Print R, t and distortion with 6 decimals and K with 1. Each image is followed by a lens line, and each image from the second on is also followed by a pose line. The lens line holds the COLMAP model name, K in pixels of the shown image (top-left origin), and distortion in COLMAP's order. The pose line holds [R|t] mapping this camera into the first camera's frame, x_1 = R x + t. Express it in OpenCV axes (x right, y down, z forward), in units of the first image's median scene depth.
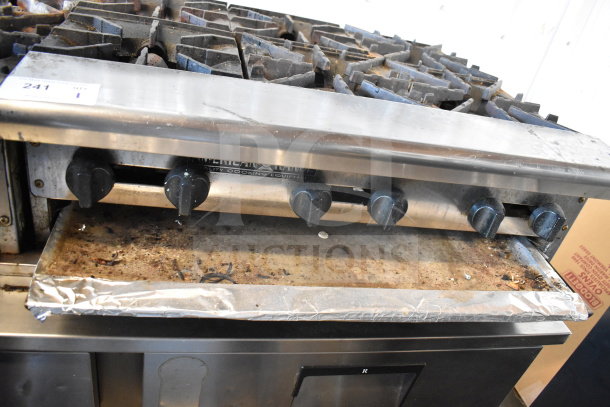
lens RADIAL K [[465.7, 0, 306.7], [0, 465.7, 205.5], [0, 0, 1]] dist [-0.105155, 0.025705]
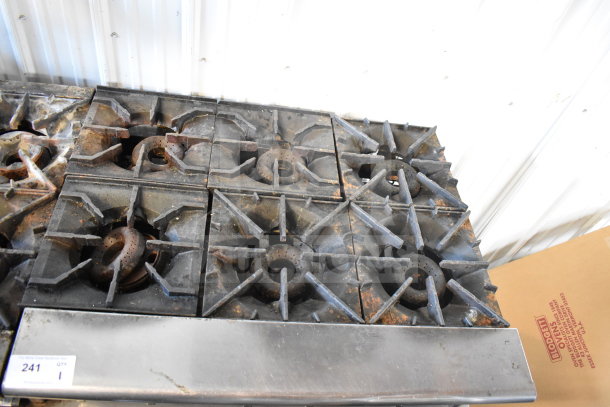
lens RADIAL K [[465.7, 0, 302.7], [0, 465.7, 206.5], [0, 0, 1]] dist [-0.105155, 0.025705]
pose [[0.989995, 0.083822, -0.113506, 0.231361], [-0.048547, 0.957658, 0.283785, -0.763517], [0.132487, -0.275435, 0.952146, -0.053160]]
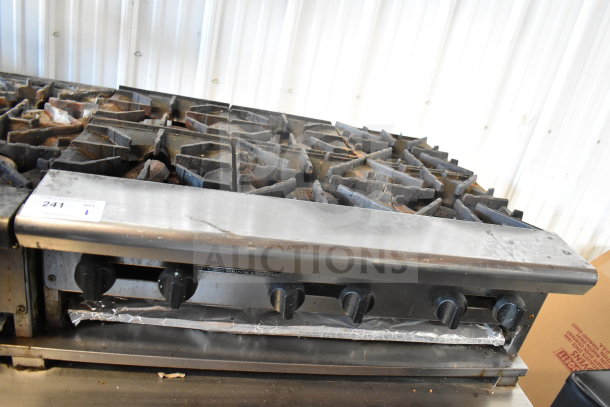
lens RADIAL K [[465.7, 0, 306.4], [0, 465.7, 206.0], [0, 0, 1]] dist [-0.105155, 0.025705]
pose [[0.999316, 0.005593, -0.036543, 0.084545], [-0.010480, 0.990797, -0.134949, -0.065464], [0.035452, 0.135239, 0.990179, -0.127222]]
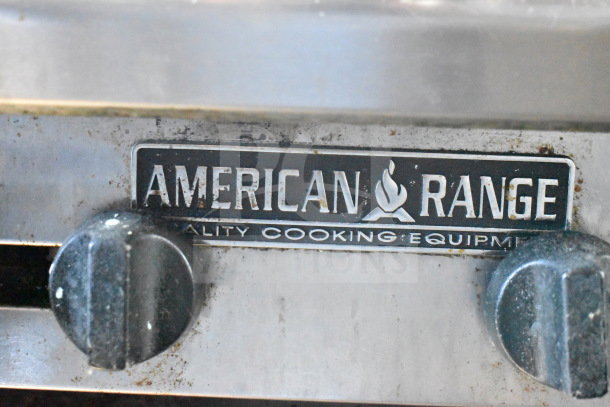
lens RADIAL K [[933.6, 0, 306.2], [0, 933.6, 202.8], [0, 0, 1]] dist [-0.006417, 0.000000]
pose [[0.962197, -0.154945, -0.223985, -0.004405], [0.041381, 0.896025, -0.442071, 0.147347], [0.269193, 0.416090, 0.868564, 0.397190]]
